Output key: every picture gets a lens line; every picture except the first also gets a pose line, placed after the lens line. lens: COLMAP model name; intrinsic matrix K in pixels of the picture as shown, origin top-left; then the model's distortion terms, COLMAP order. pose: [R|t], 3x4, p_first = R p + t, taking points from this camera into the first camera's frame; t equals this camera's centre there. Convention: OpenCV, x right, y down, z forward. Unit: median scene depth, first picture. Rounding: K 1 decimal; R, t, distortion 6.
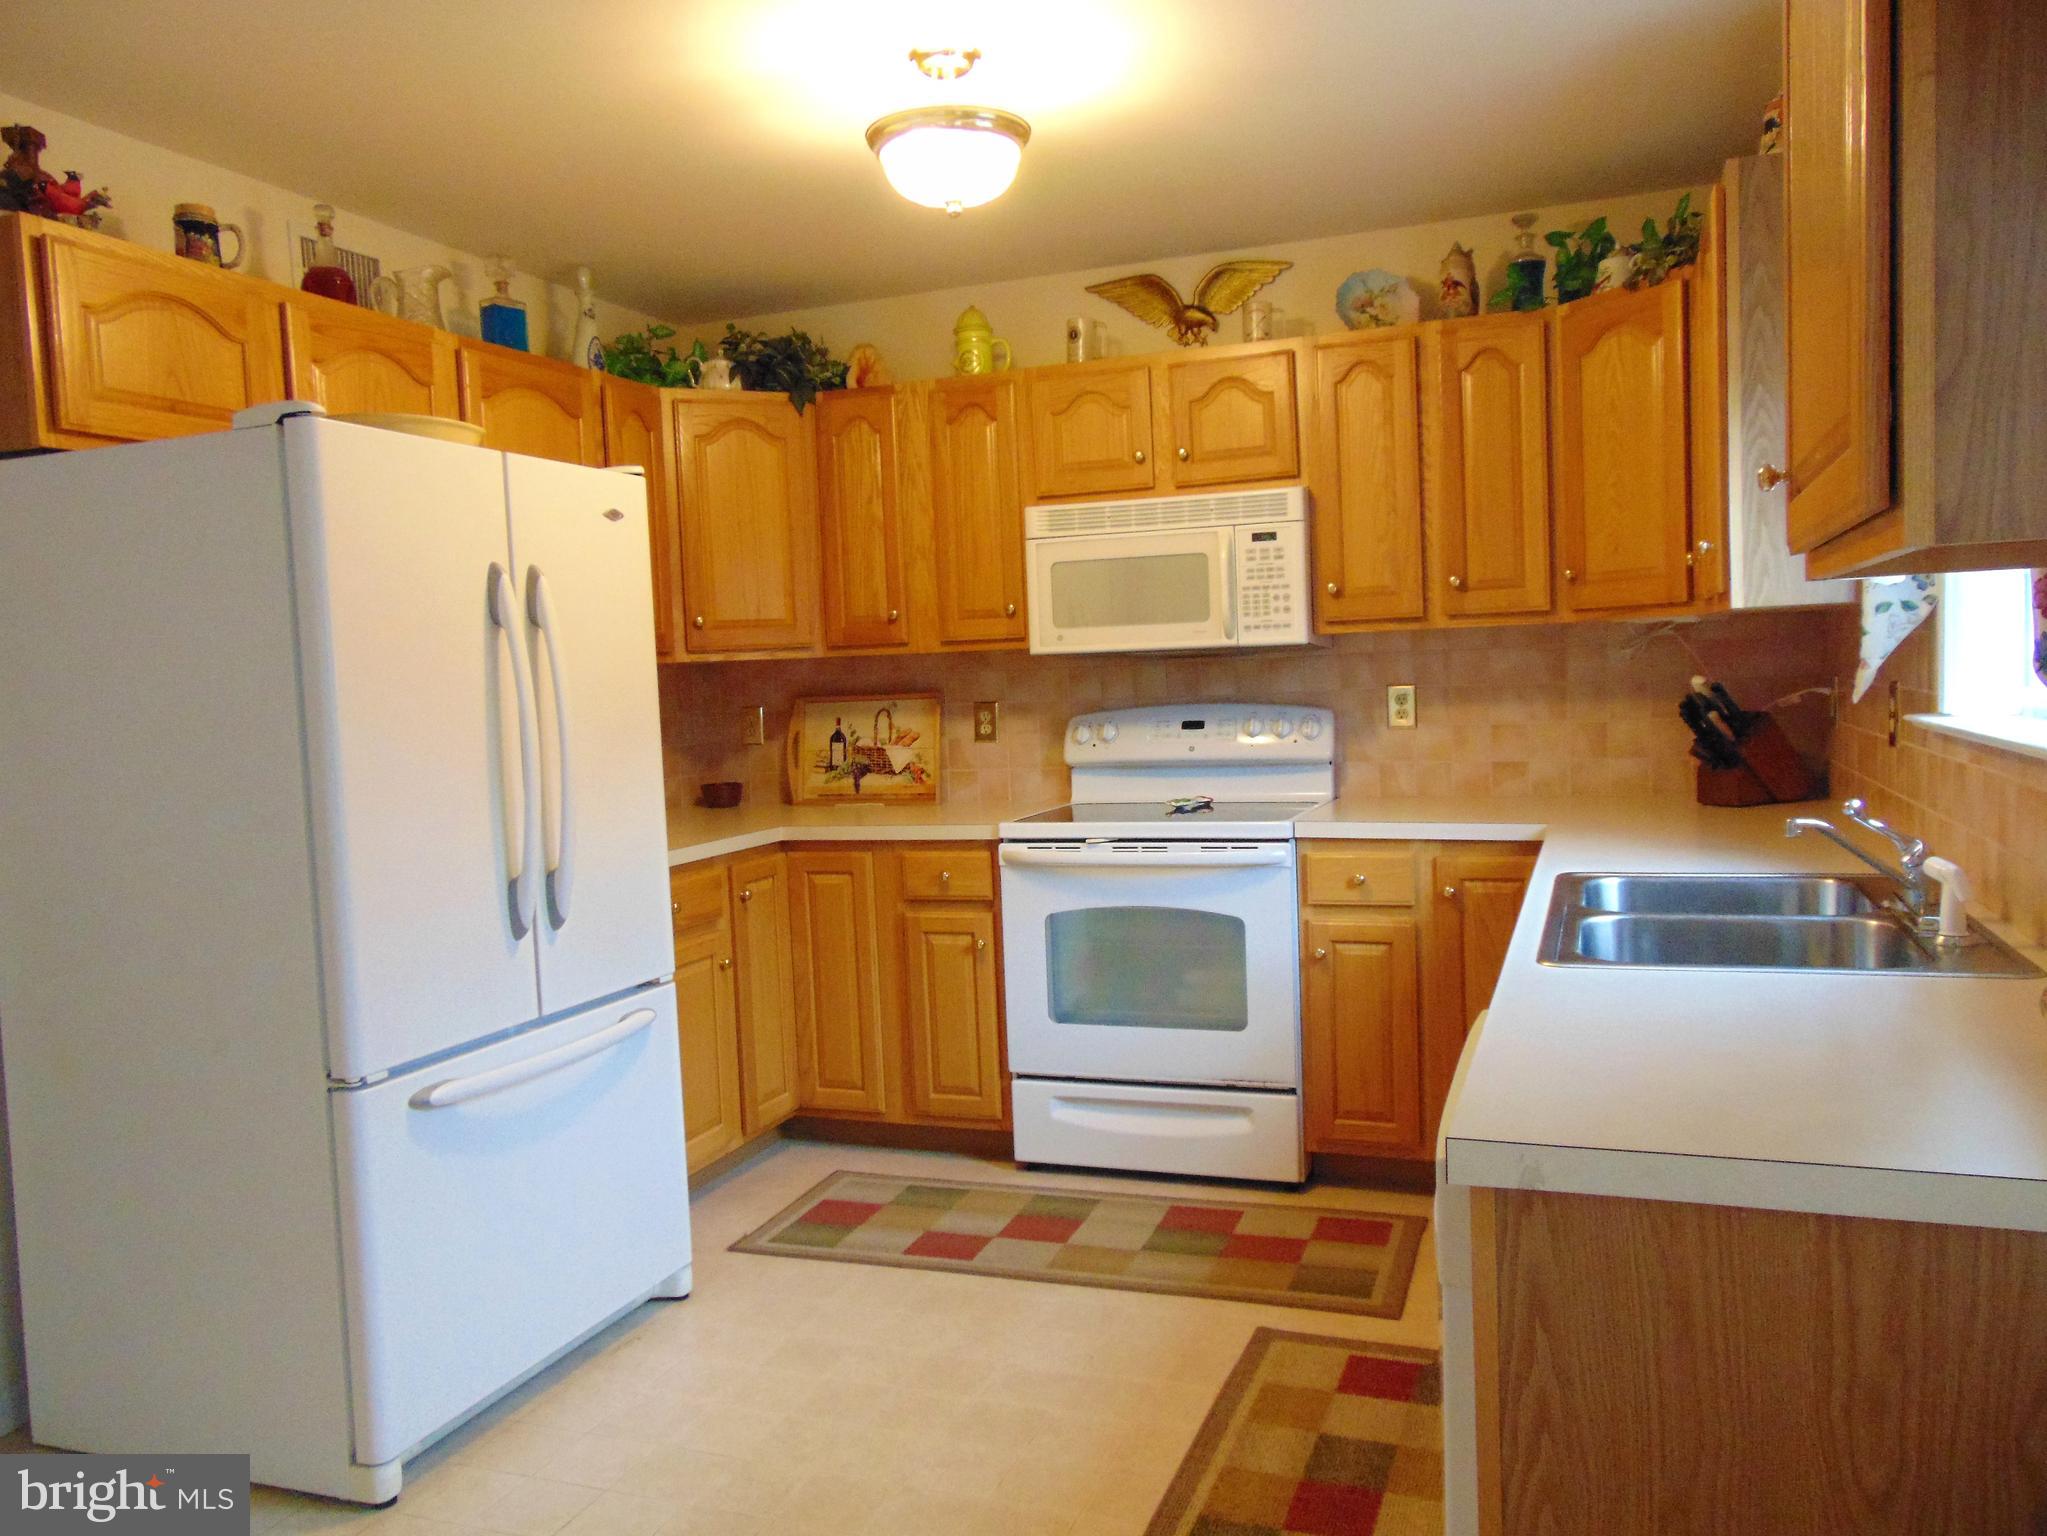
lens RADIAL K [[1544.8, 0, 1023.5], [0, 1544.8, 768.0], [0, 0, 1]] dist [-0.045724, 0.100455]
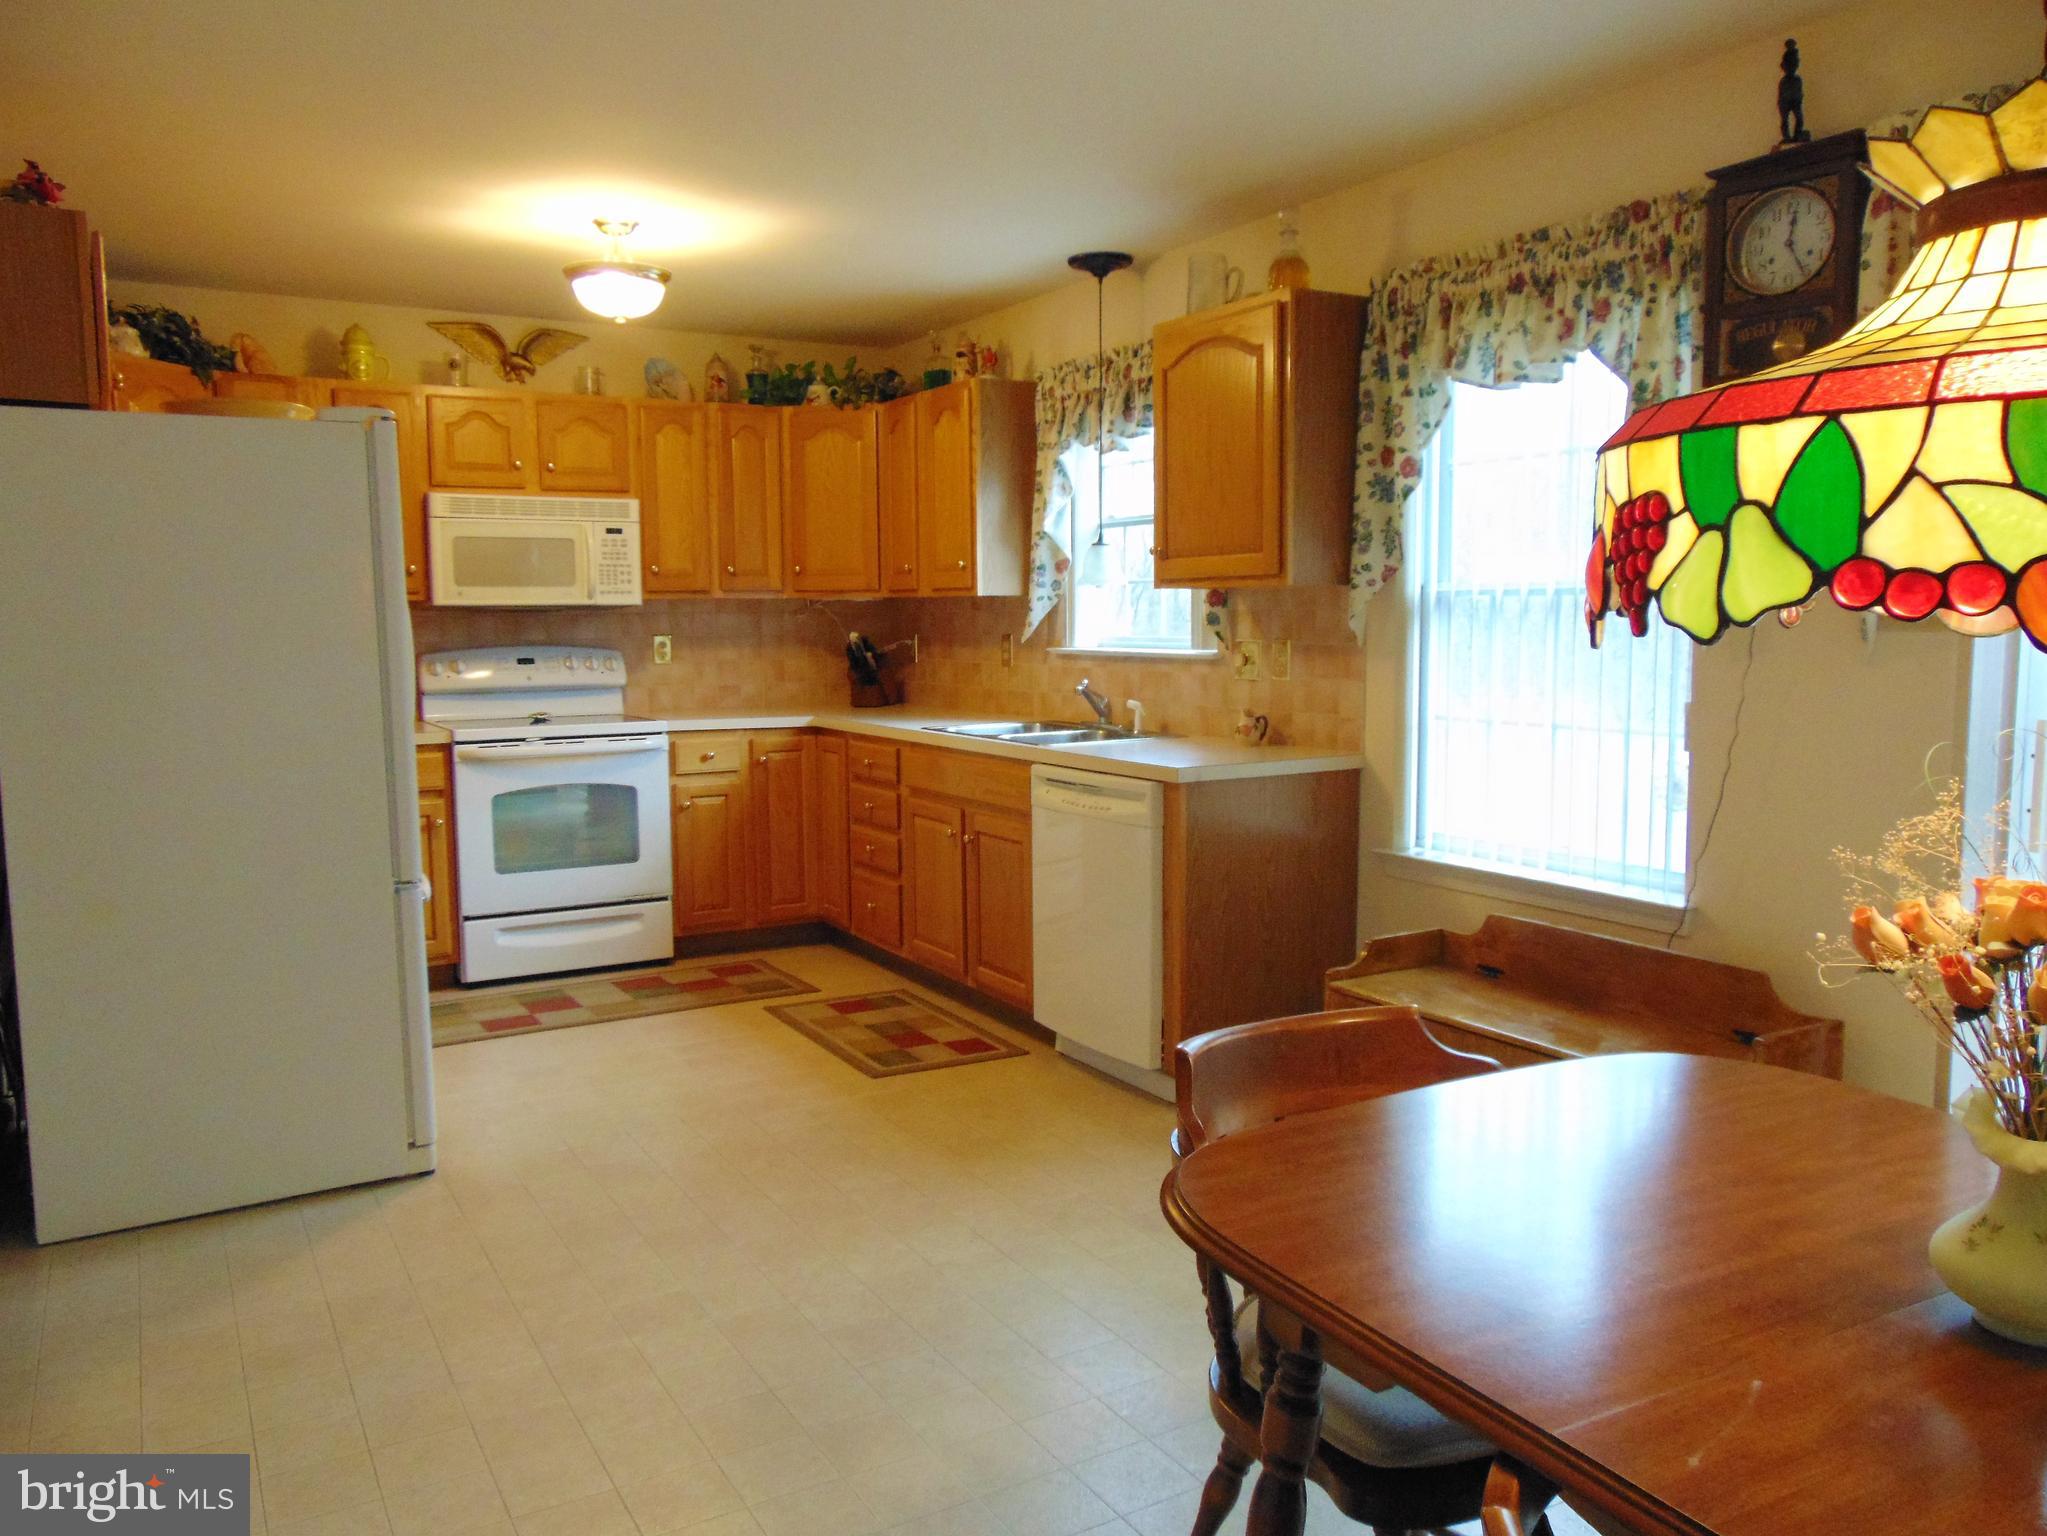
lens RADIAL K [[1544.8, 0, 1023.5], [0, 1544.8, 768.0], [0, 0, 1]] dist [-0.045724, 0.100455]
pose [[0.623076, -0.042469, 0.781008, -0.761465], [0.031651, 0.999076, 0.029076, 0.045870], [-0.781521, 0.006604, 0.623844, -0.222373]]
